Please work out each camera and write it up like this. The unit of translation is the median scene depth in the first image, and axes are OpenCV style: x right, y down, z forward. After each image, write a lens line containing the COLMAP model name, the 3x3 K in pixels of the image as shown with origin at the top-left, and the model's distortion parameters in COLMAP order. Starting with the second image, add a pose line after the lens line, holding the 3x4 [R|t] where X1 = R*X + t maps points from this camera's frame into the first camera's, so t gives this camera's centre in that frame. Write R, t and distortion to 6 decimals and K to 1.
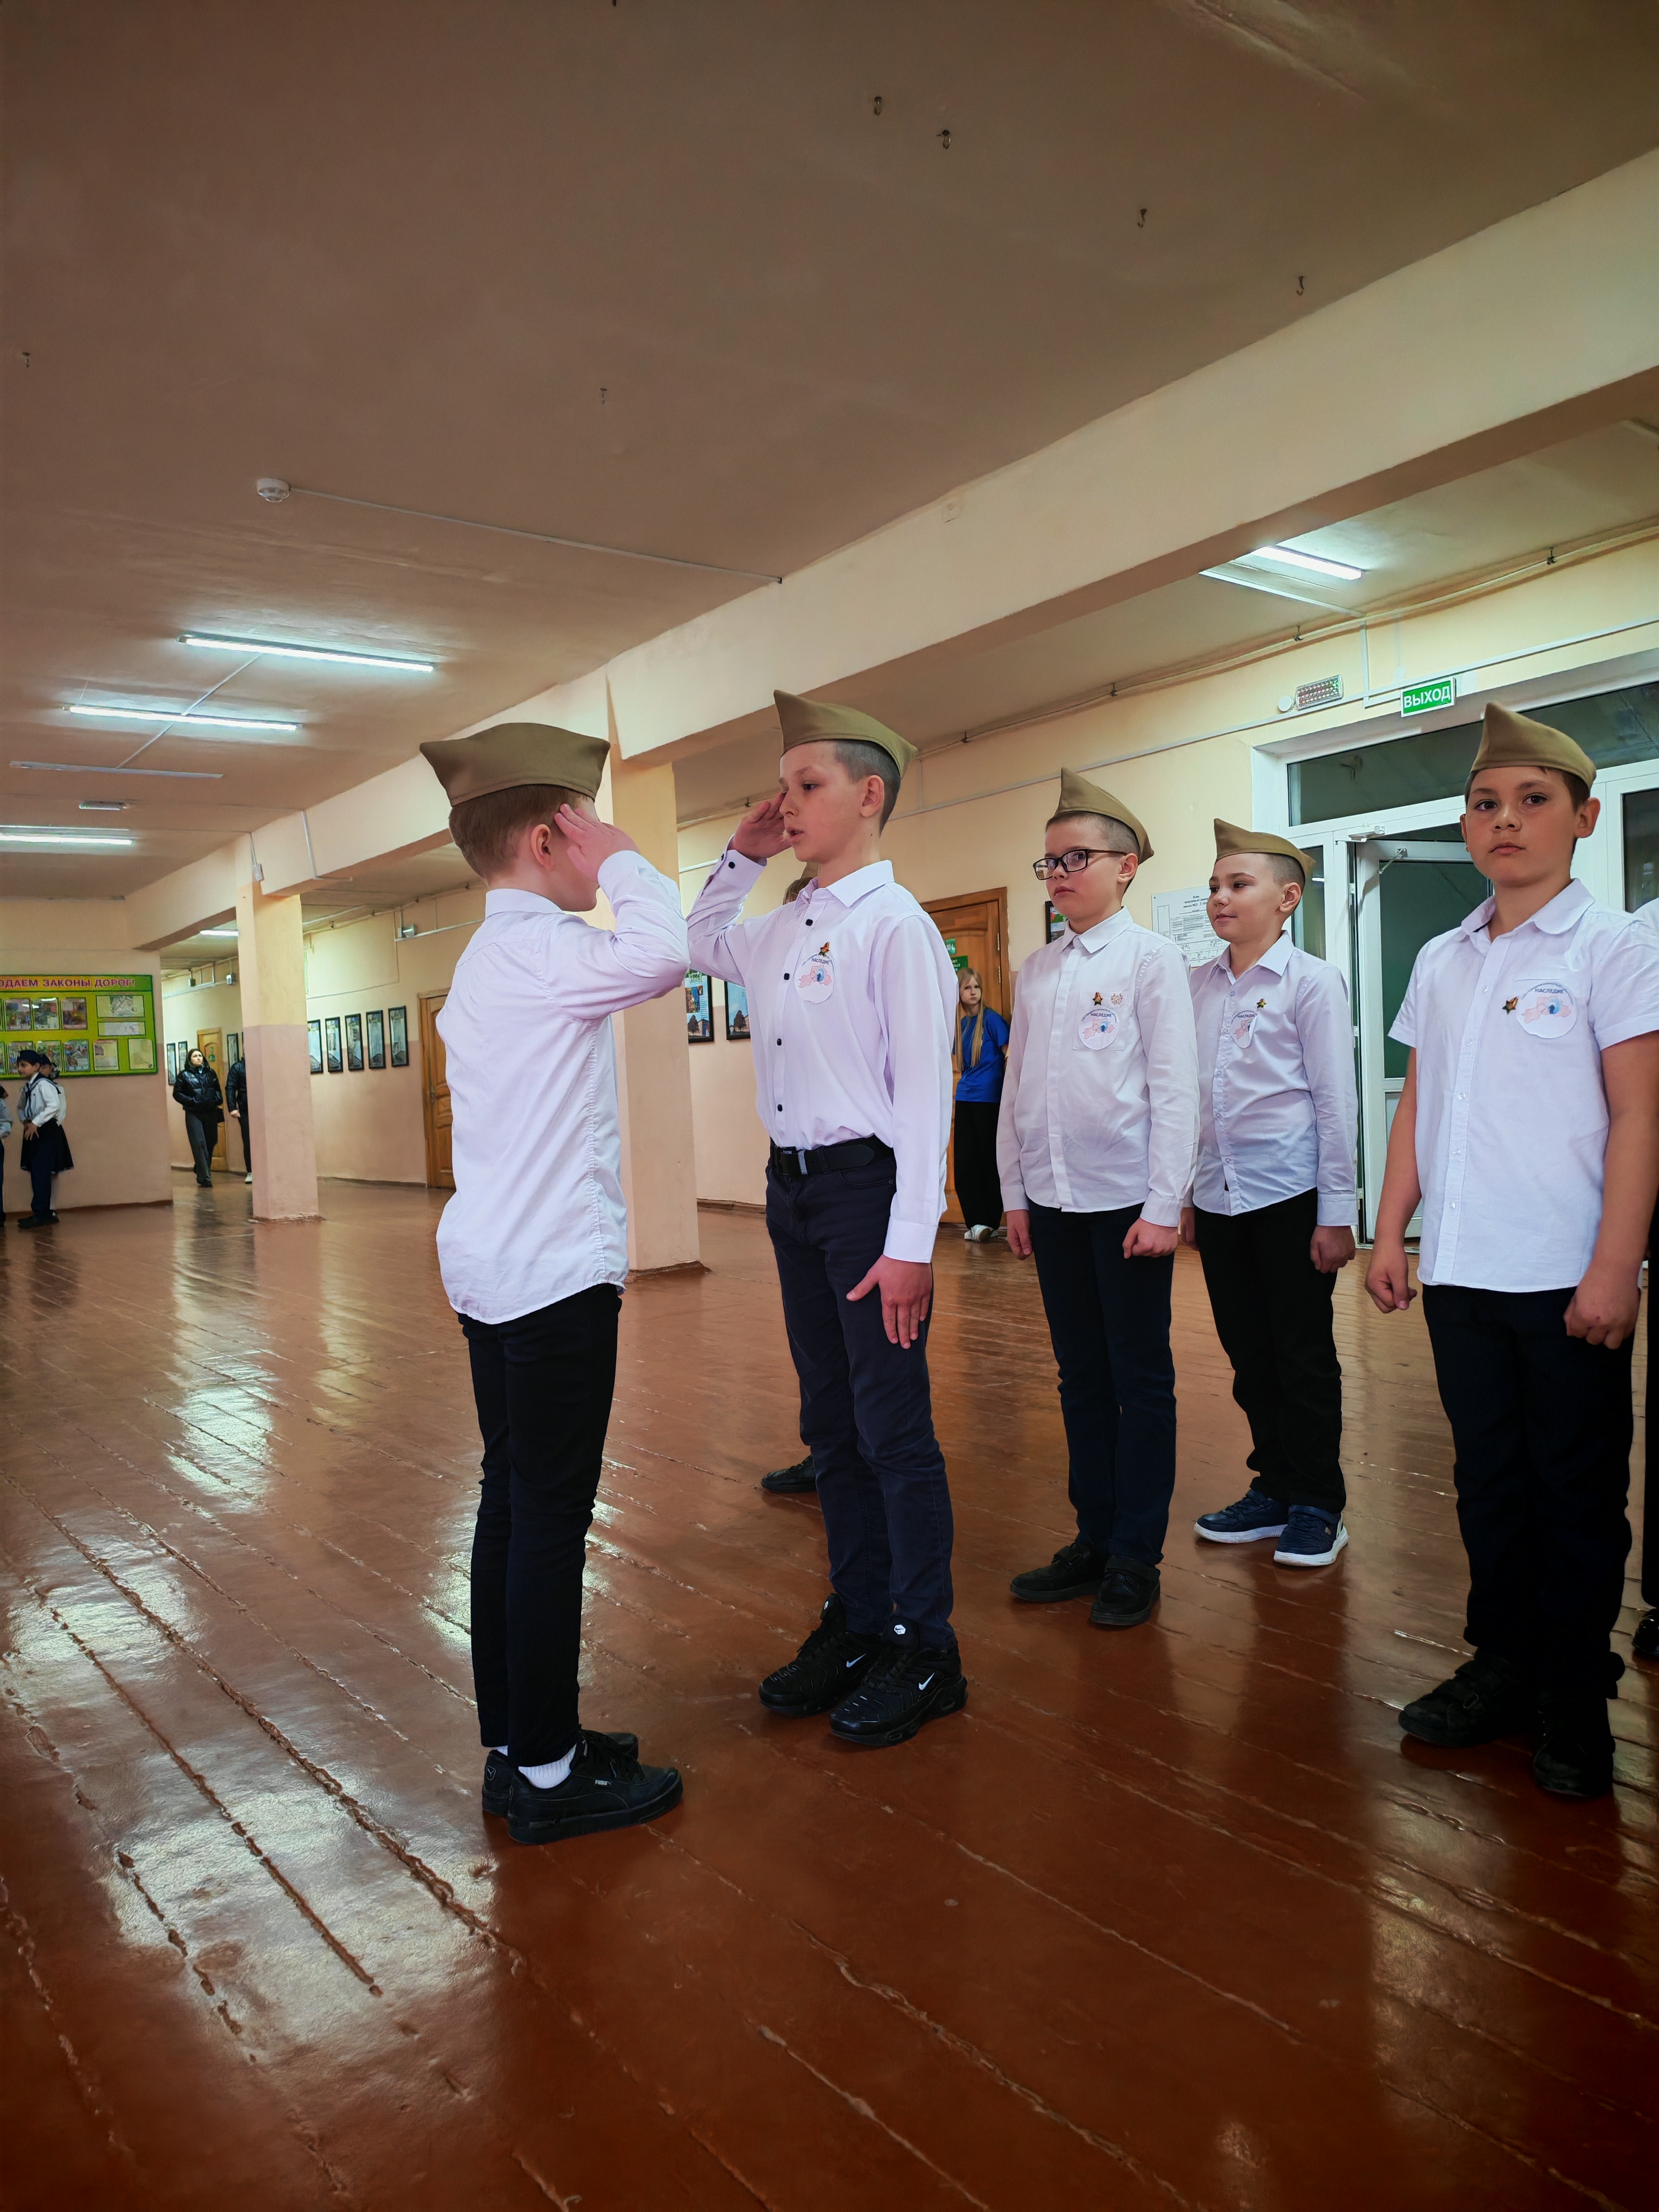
lens RADIAL K [[1512.0, 0, 835.5], [0, 1512.0, 1123.3], [0, 0, 1]] dist [0.050191, -0.070550]
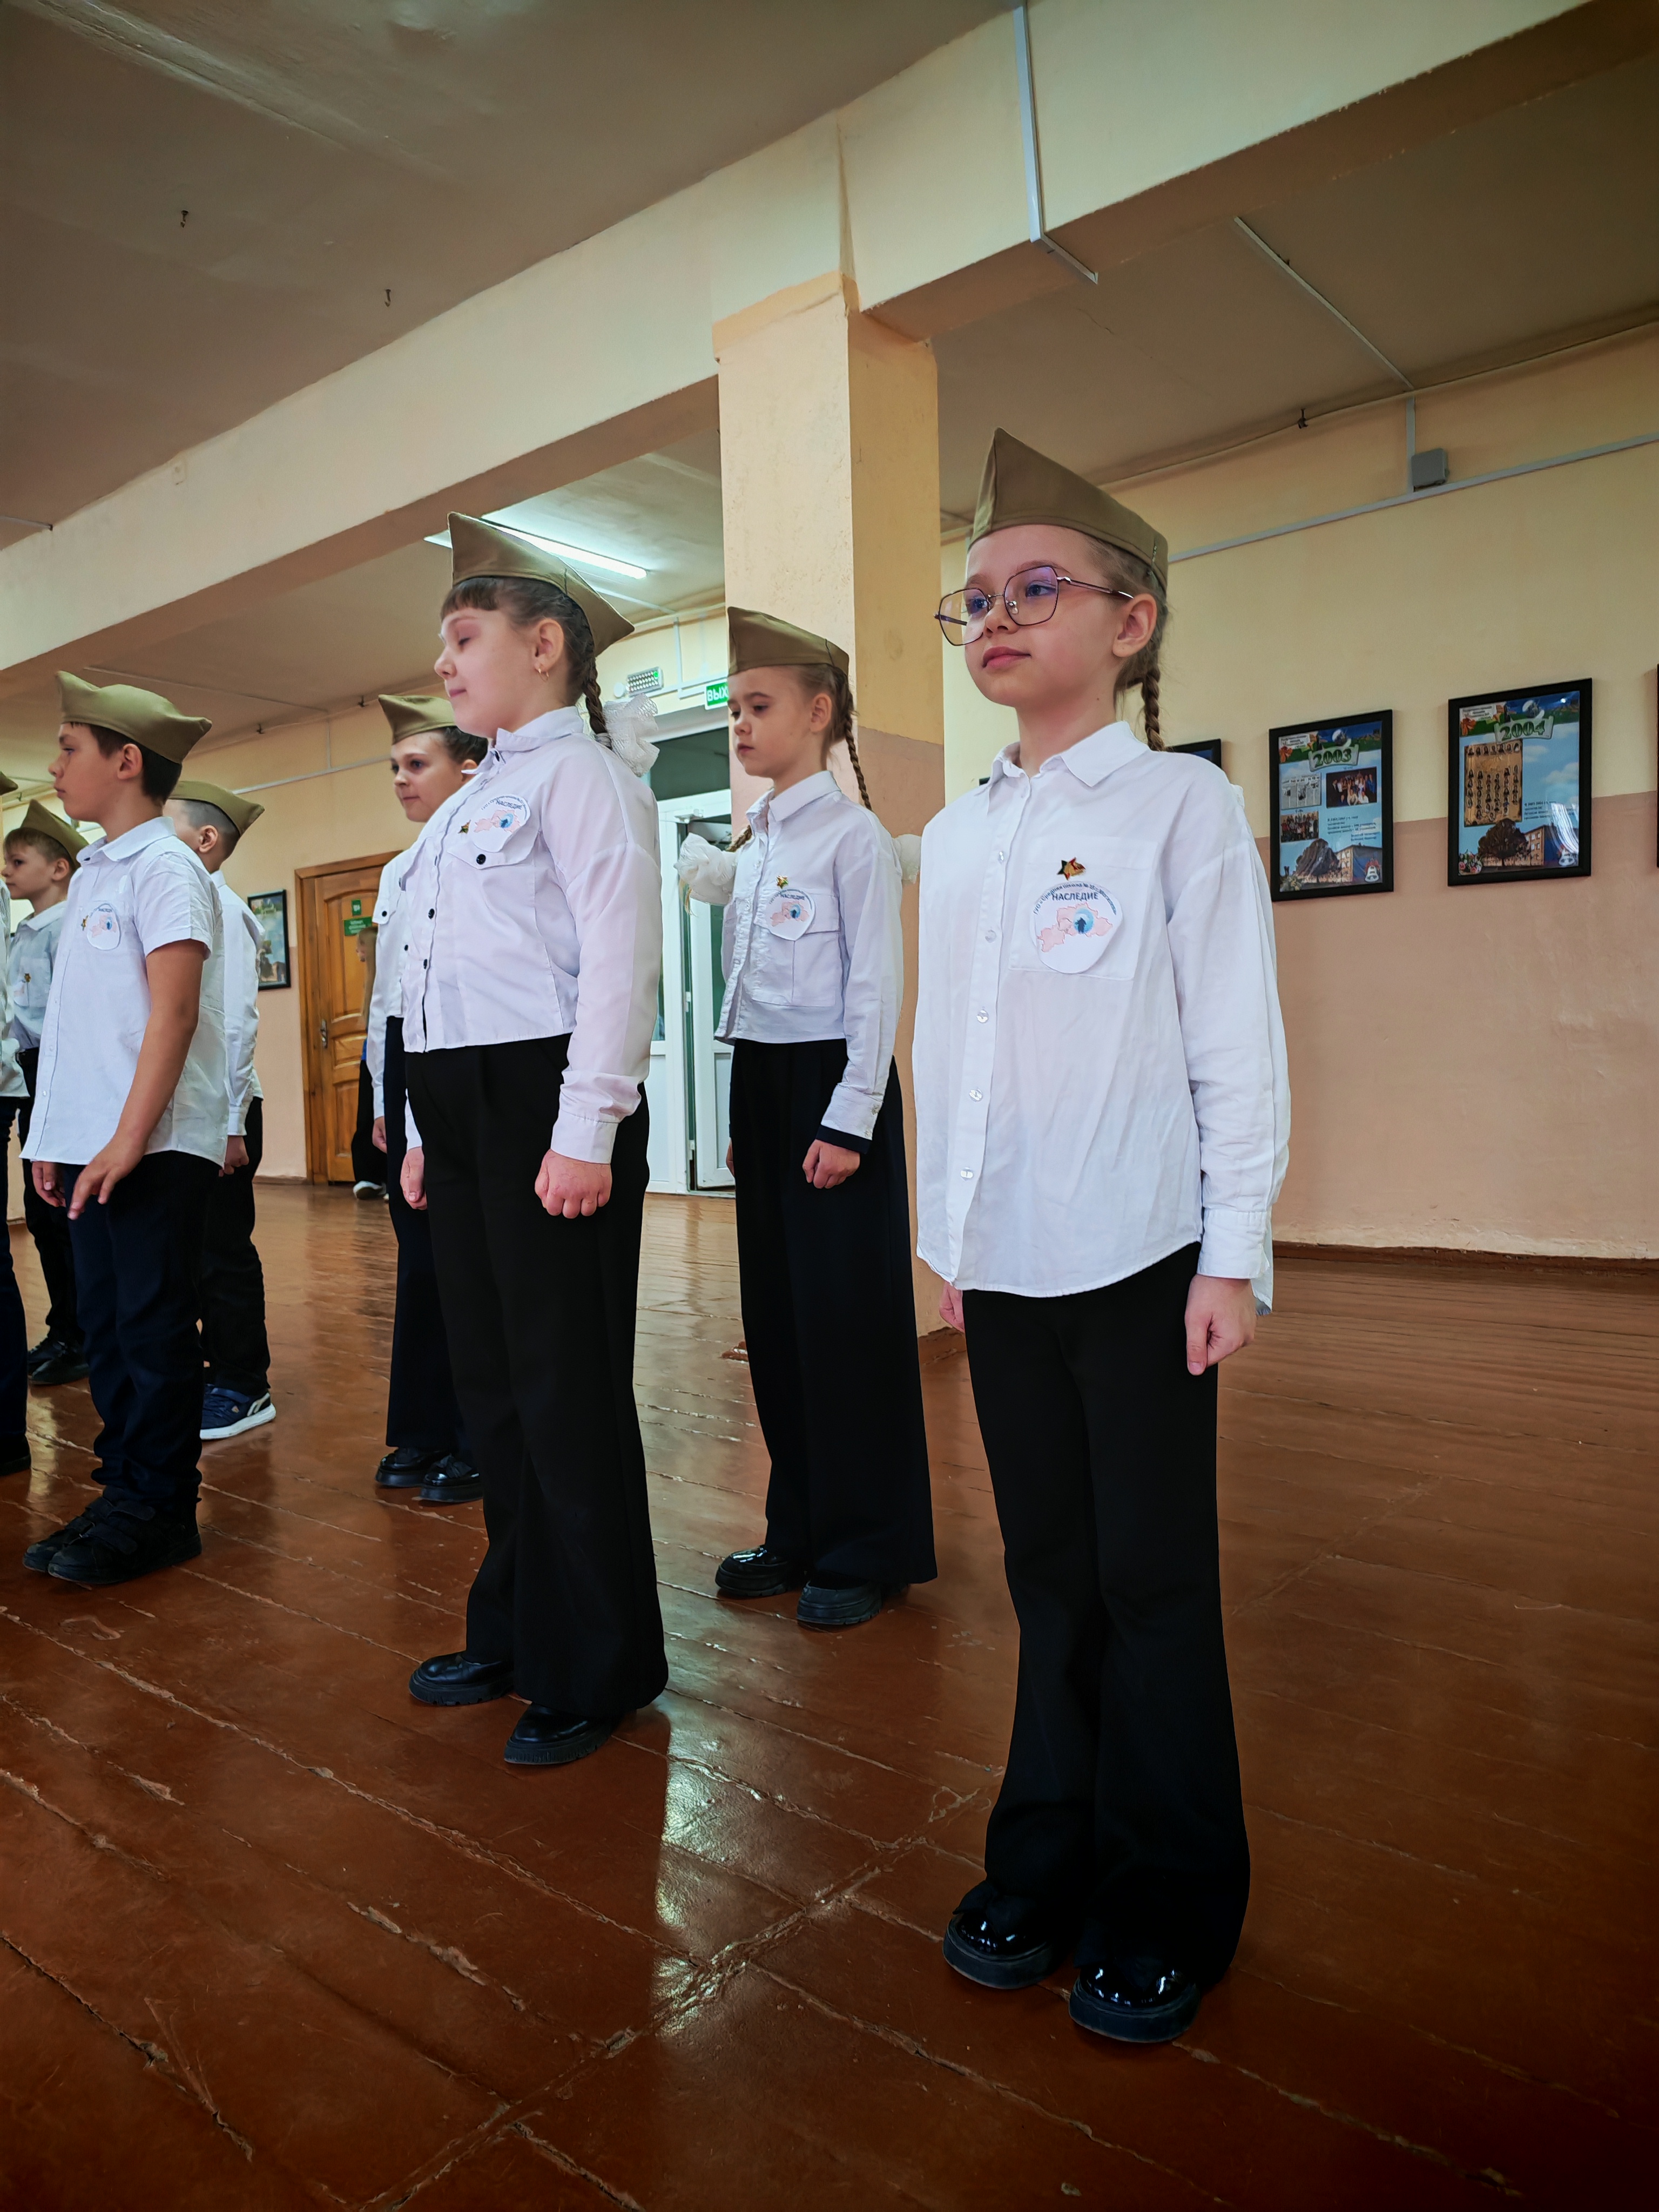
lens RADIAL K [[1515.4, 0, 856.8], [0, 1515.4, 1131.1], [0, 0, 1]] dist [-0.026884, -0.000902]
pose [[0.972739, 0.007732, 0.231776, 0.496558], [-0.011768, 0.999802, 0.016037, 0.035851], [-0.231606, -0.018328, 0.972637, -0.176084]]
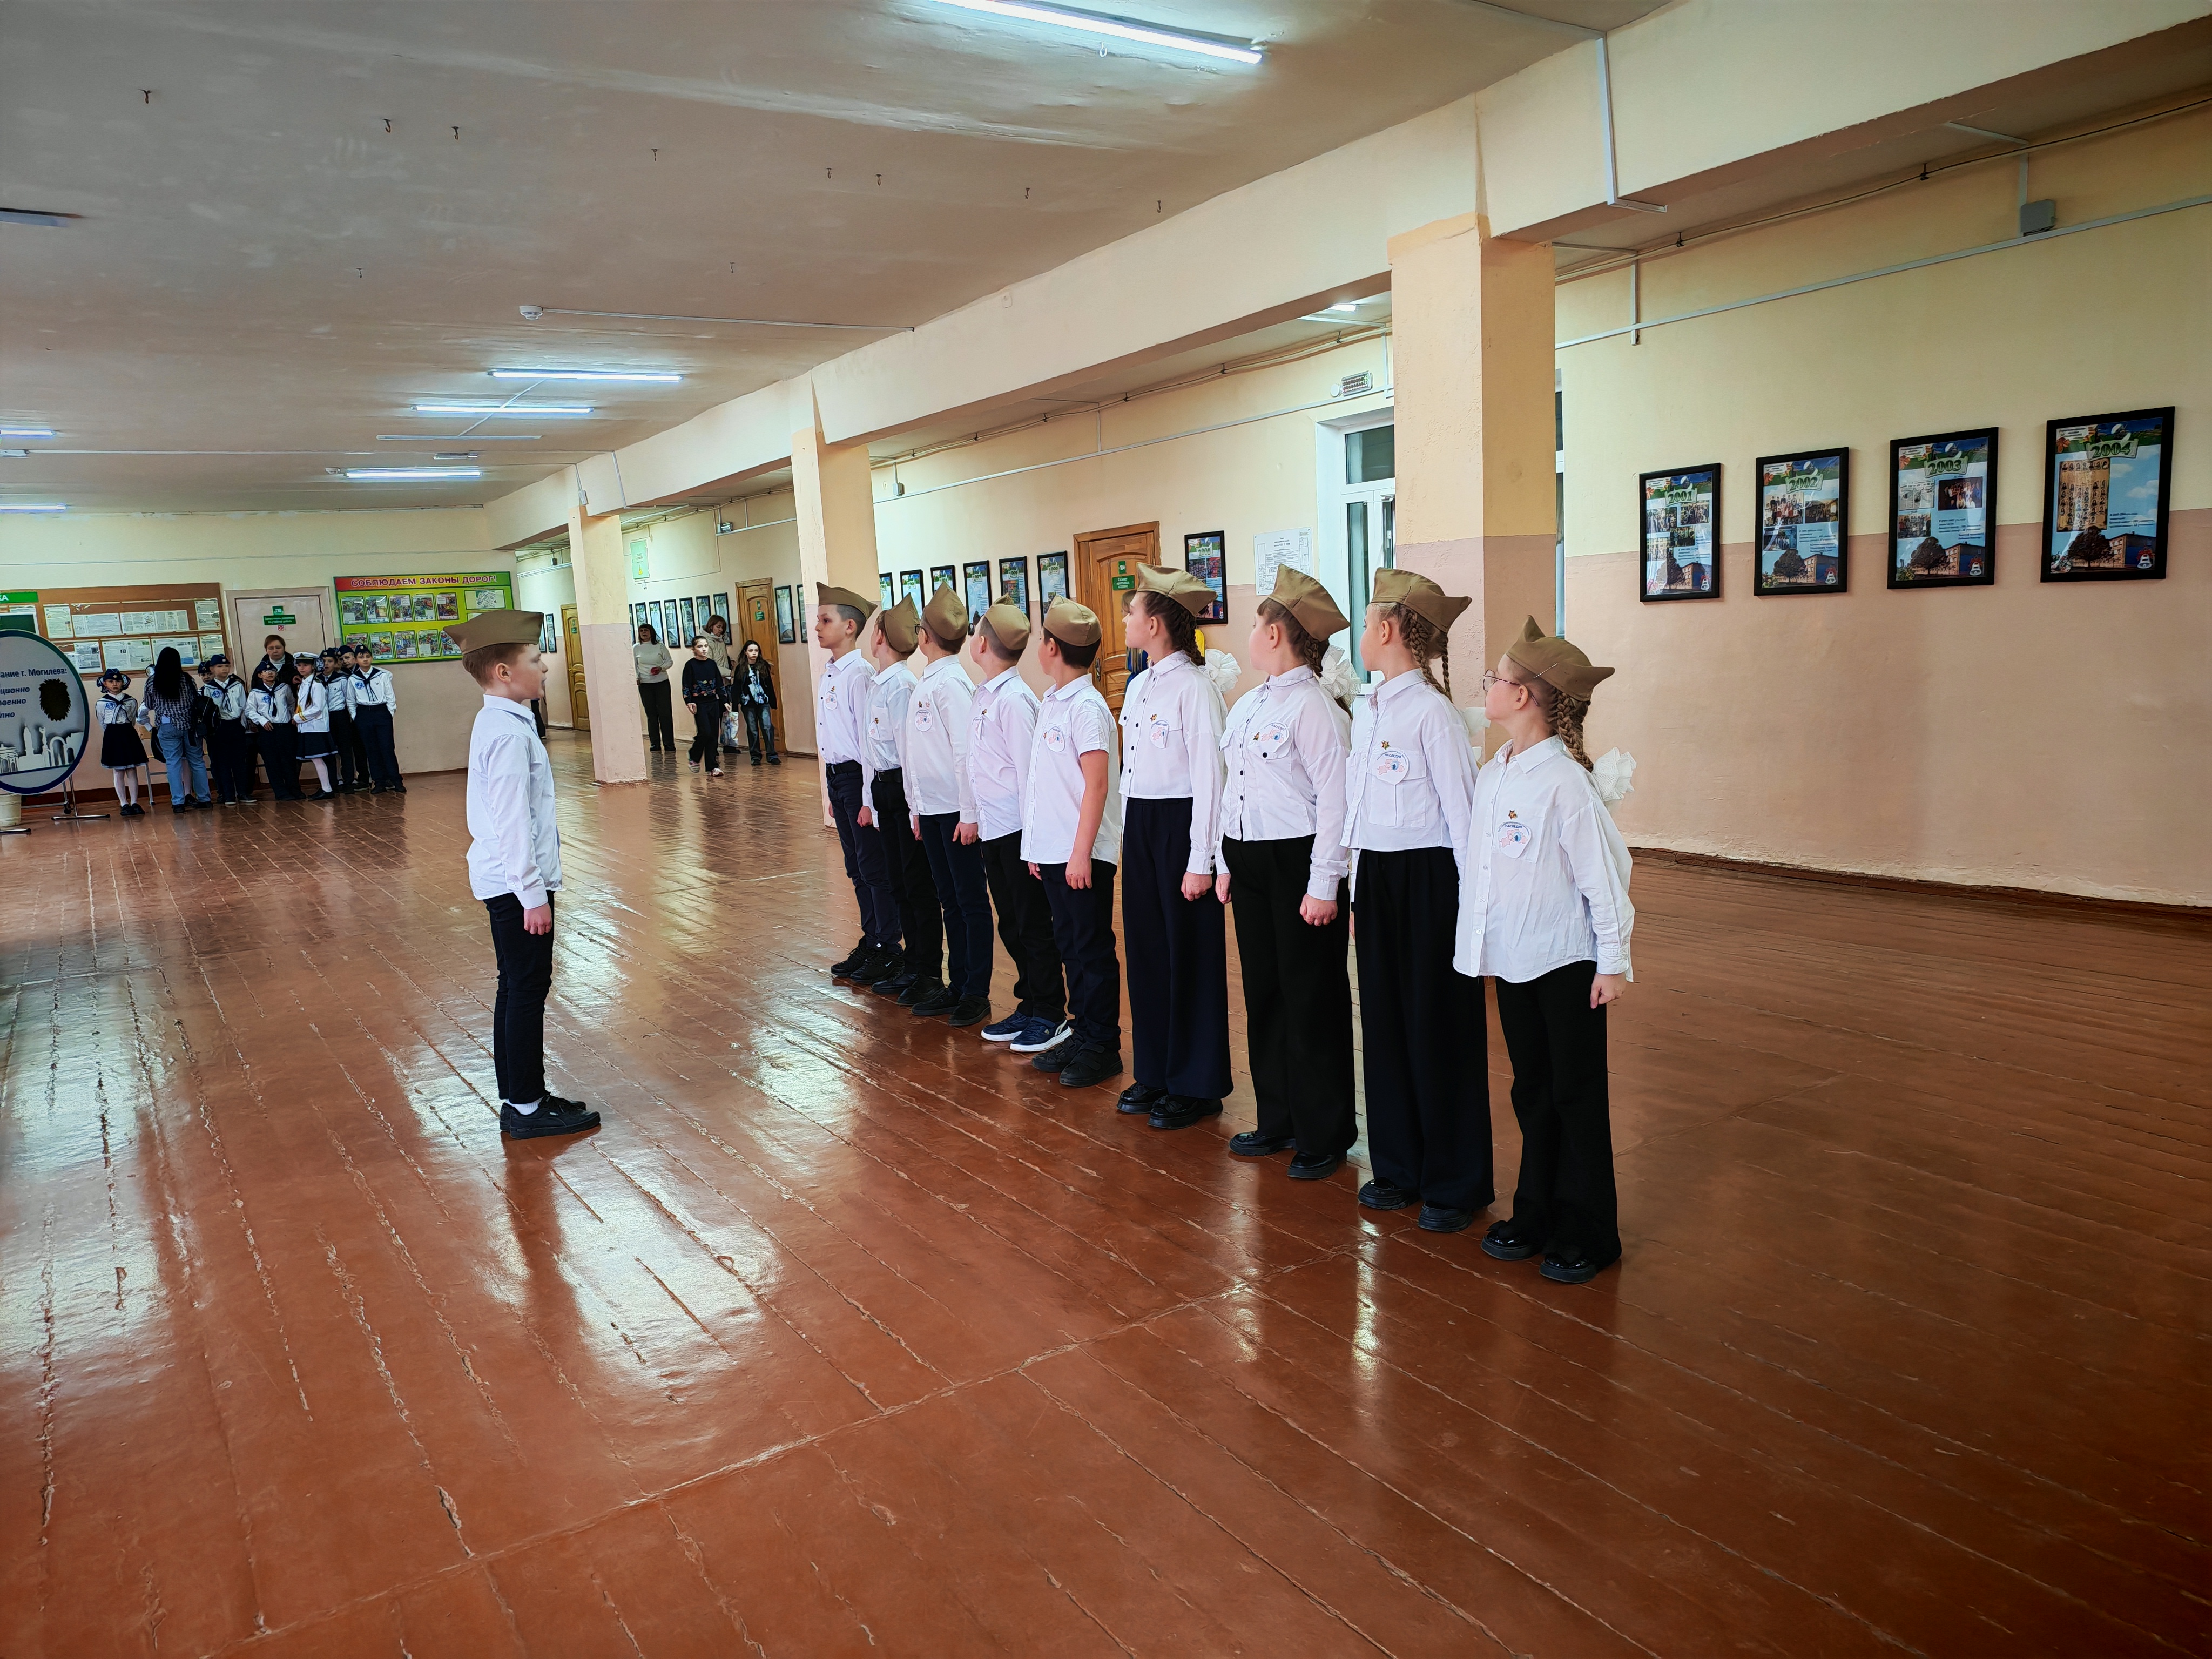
lens RADIAL K [[1512.0, 0, 1121.4], [0, 1512.0, 819.5], [0, 0, 1]] dist [0.050191, -0.070550]
pose [[0.998011, -0.002139, -0.063002, 0.450773], [0.008653, 0.994611, 0.103311, -0.113771], [0.062442, -0.103651, 0.992652, -0.737231]]
